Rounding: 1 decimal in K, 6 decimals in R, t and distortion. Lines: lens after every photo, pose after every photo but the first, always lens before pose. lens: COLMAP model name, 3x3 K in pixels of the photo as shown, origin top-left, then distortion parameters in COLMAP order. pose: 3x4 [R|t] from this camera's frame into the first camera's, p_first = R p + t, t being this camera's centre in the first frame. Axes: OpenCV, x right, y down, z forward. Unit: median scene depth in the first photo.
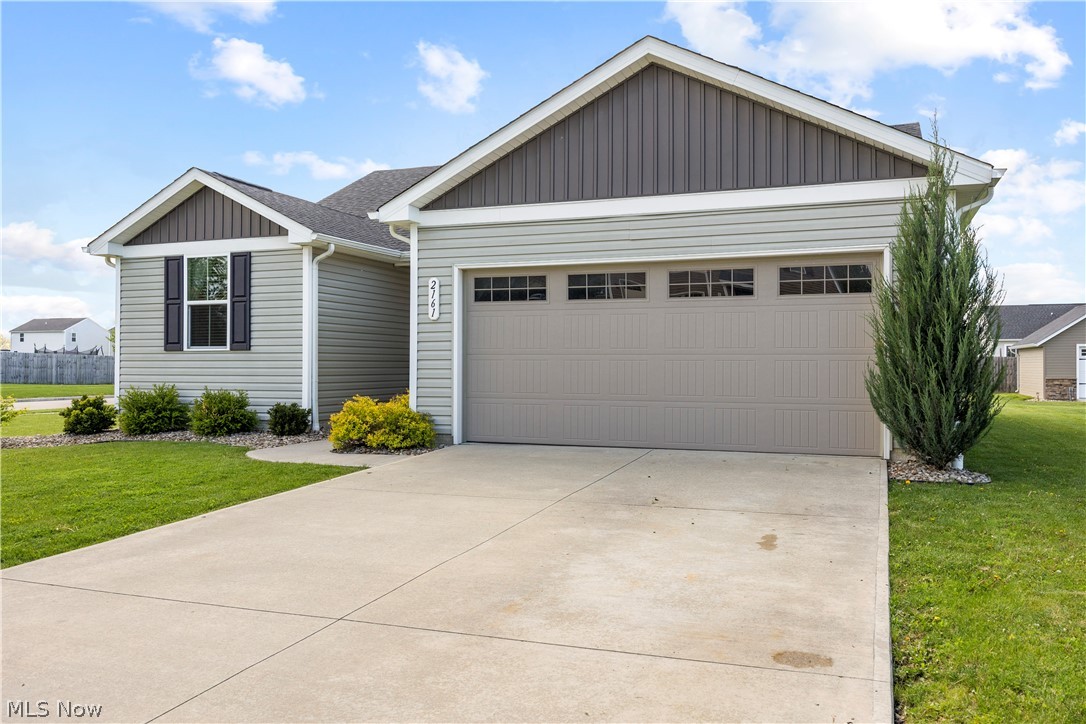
lens RADIAL K [[903.8, 0, 543.0], [0, 903.8, 362.0], [0, 0, 1]] dist [-0.000387, -0.003194]
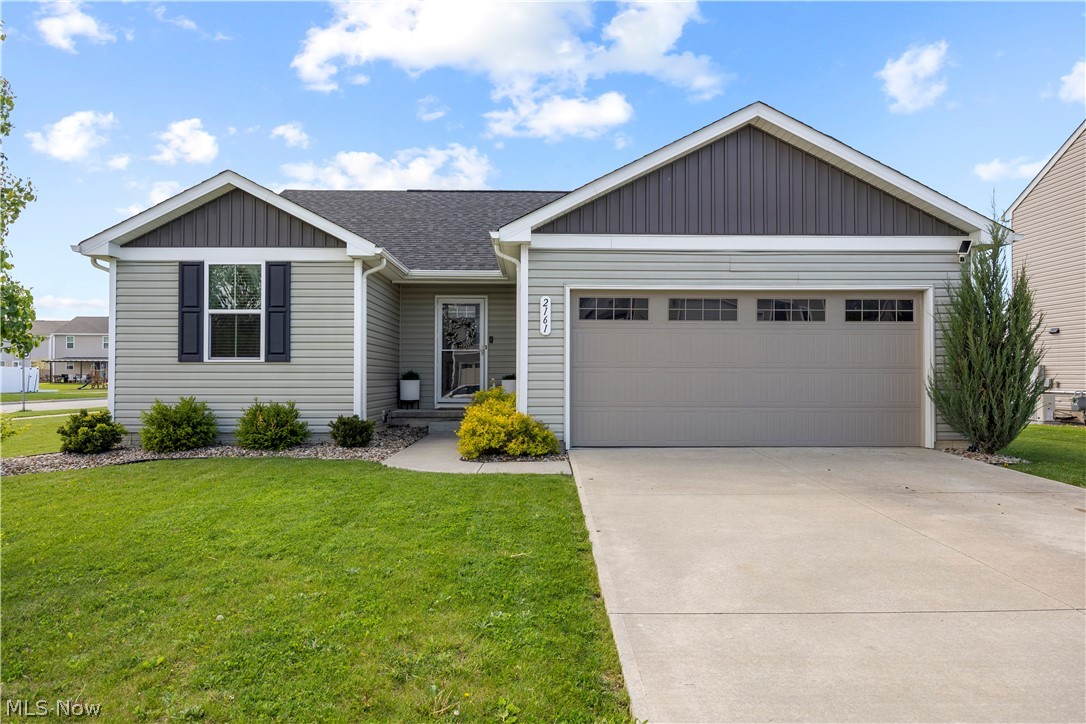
lens RADIAL K [[766.8, 0, 543.0], [0, 766.8, 362.0], [0, 0, 1]] dist [-0.001113, 0.000104]
pose [[0.927032, 0.008063, 0.374896, -0.481604], [-0.001943, 0.999859, -0.016701, 0.000874], [-0.374977, 0.014753, 0.926917, 0.157073]]
